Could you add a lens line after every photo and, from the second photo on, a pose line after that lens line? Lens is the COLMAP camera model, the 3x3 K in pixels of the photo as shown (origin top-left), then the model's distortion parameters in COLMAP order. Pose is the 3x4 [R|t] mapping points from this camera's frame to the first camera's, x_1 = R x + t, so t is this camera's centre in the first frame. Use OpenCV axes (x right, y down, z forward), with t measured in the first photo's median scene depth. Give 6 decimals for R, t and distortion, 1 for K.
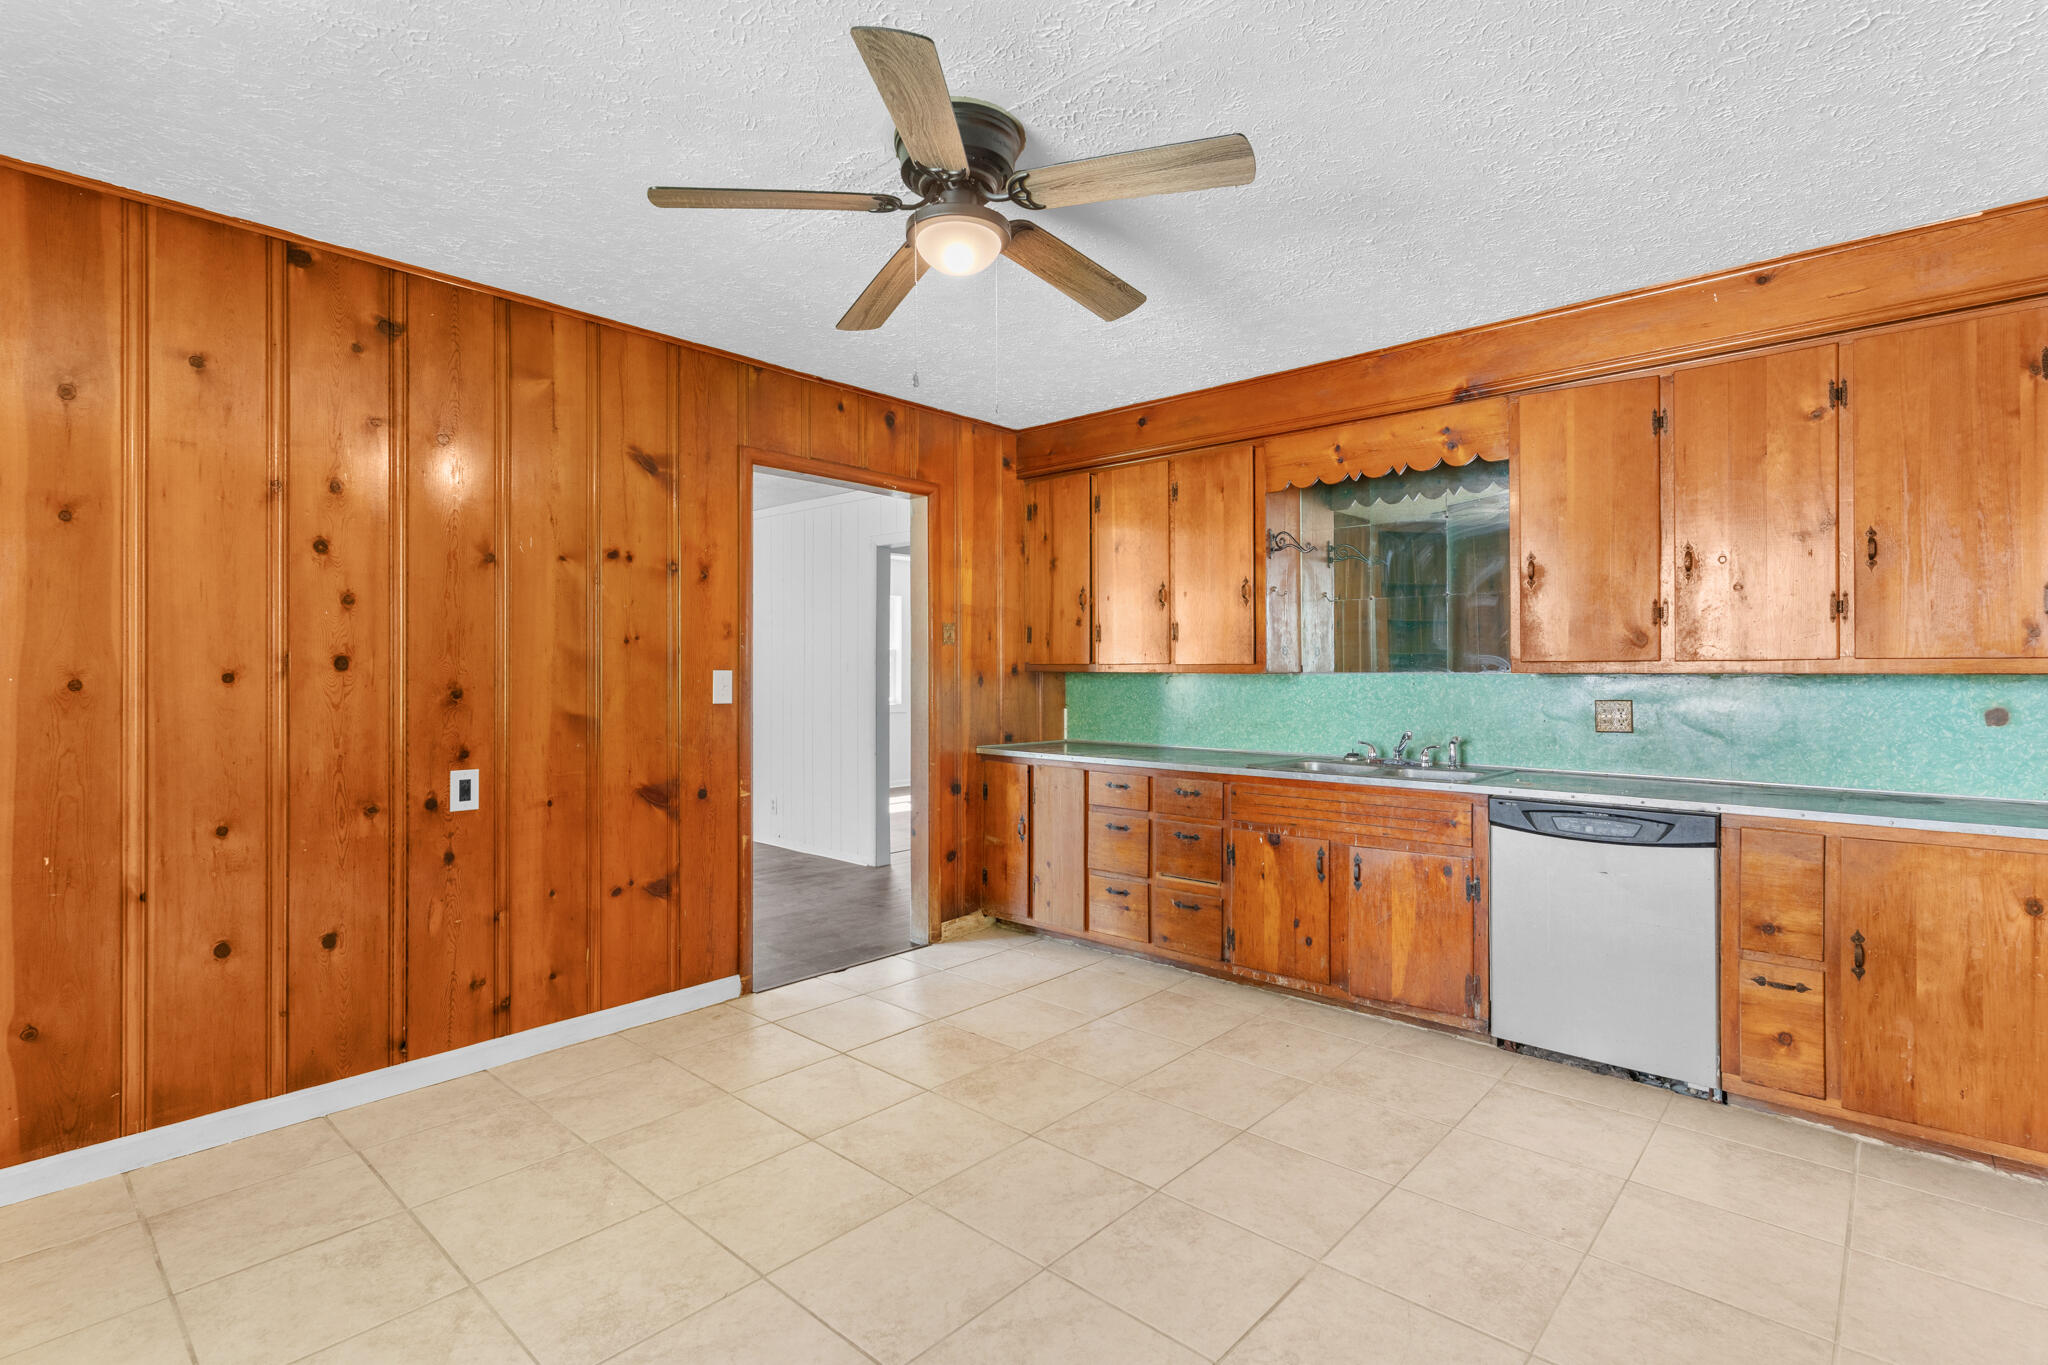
lens RADIAL K [[977.0, 0, 1024.8], [0, 977.0, 674.4], [0, 0, 1]] dist [-0.003201, -0.000109]
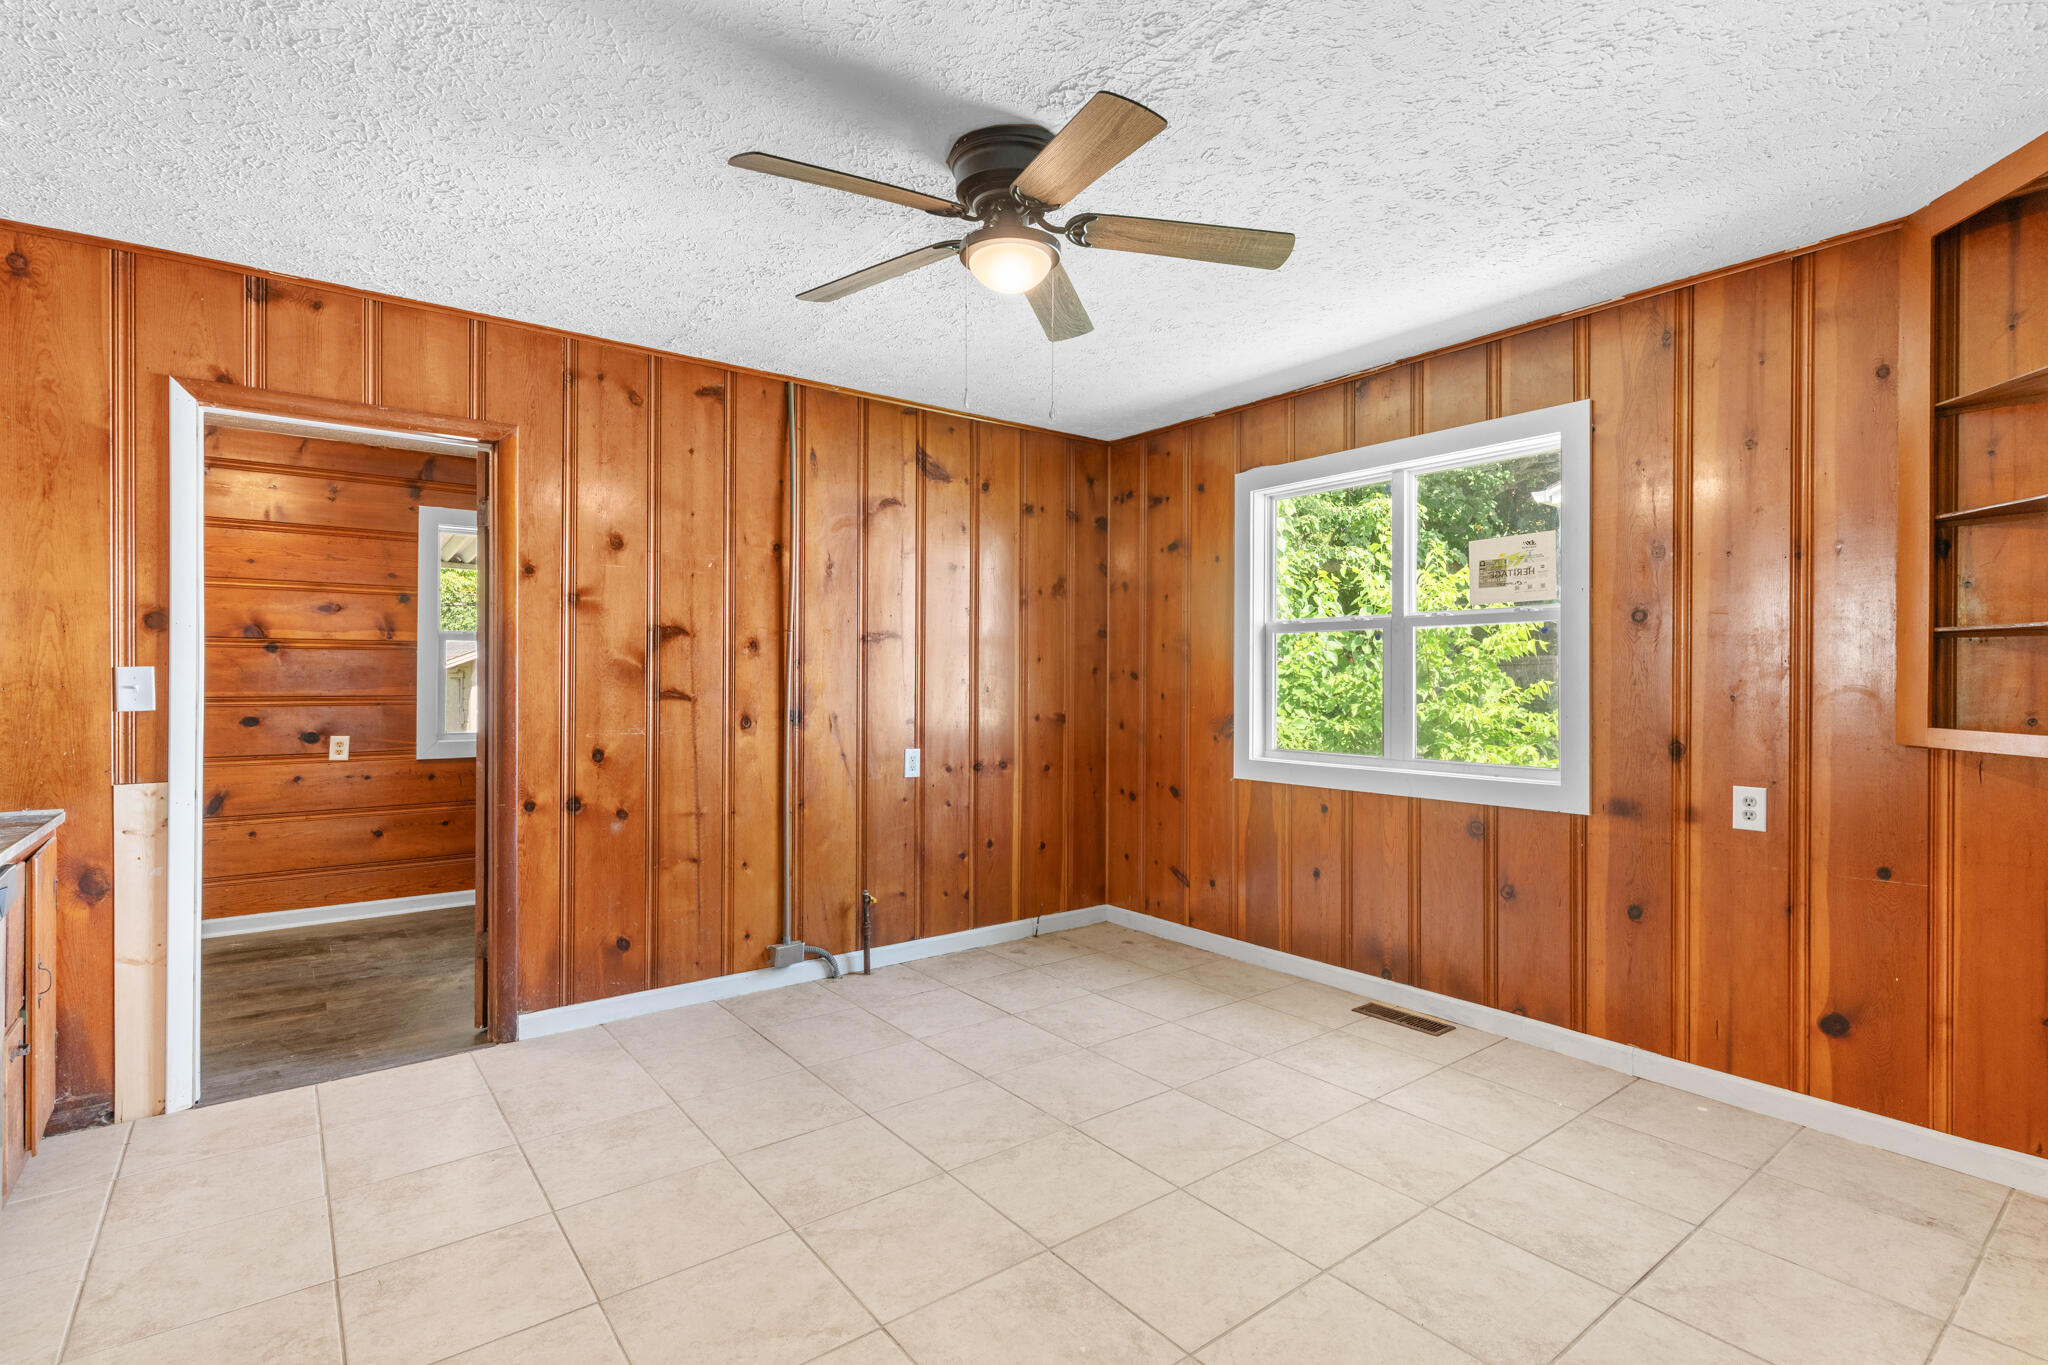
lens RADIAL K [[977.0, 0, 1024.2], [0, 977.0, 678.3], [0, 0, 1]] dist [-0.003201, -0.000109]
pose [[-0.984863, -0.002501, 0.173314, -0.265043], [-0.001899, 0.999992, 0.003640, -0.006447], [-0.173322, 0.003256, -0.984860, 2.039374]]
